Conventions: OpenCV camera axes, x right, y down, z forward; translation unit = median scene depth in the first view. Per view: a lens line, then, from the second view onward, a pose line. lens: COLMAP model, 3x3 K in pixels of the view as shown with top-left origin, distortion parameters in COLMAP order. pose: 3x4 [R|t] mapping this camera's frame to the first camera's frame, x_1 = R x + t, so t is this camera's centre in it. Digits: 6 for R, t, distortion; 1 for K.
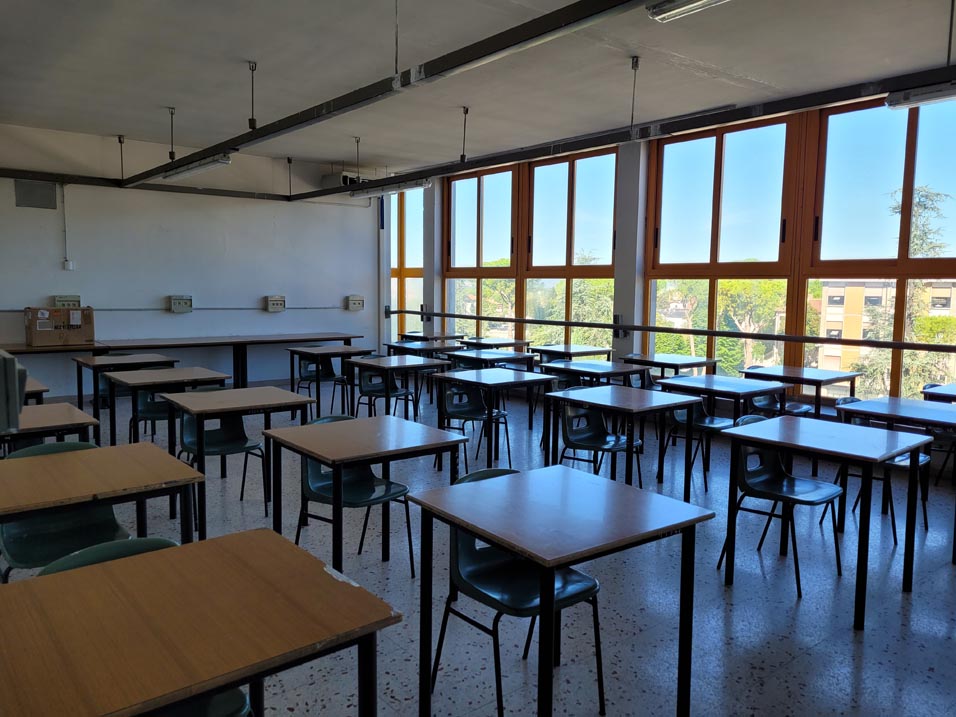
lens RADIAL K [[711.8, 0, 478.0], [0, 711.8, 358.5], [0, 0, 1]] dist [0.063678, -0.001166]
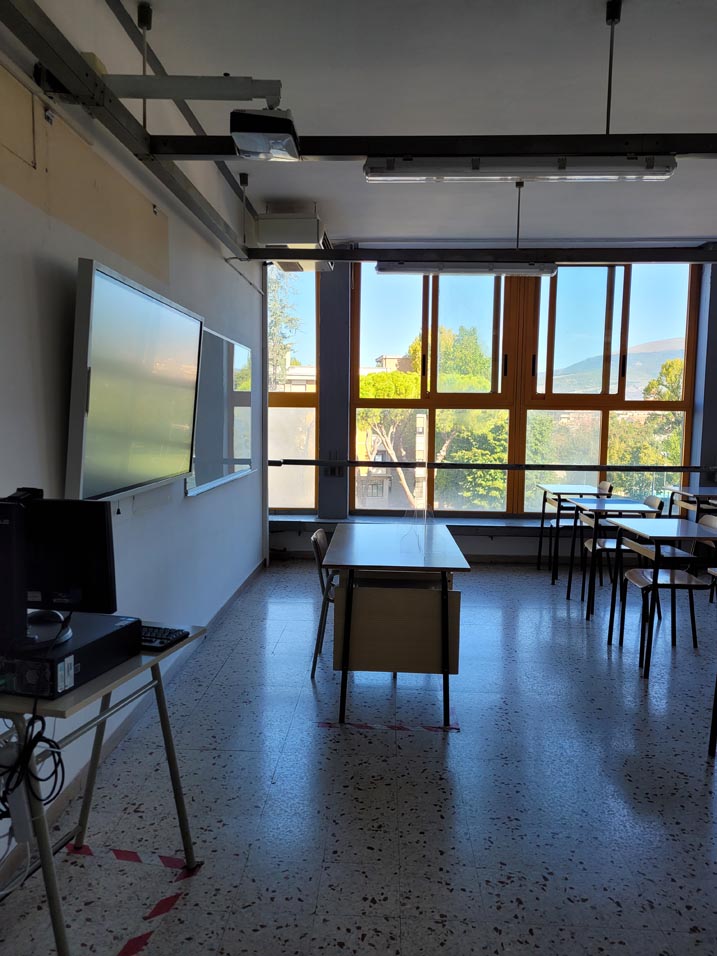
lens RADIAL K [[711.8, 0, 358.5], [0, 711.8, 478.0], [0, 0, 1]] dist [0.063678, -0.001166]
pose [[0.669183, -0.069957, 0.739797, -0.528237], [0.075396, 0.996813, 0.026062, -0.061660], [-0.739263, 0.038338, 0.672325, 0.524162]]
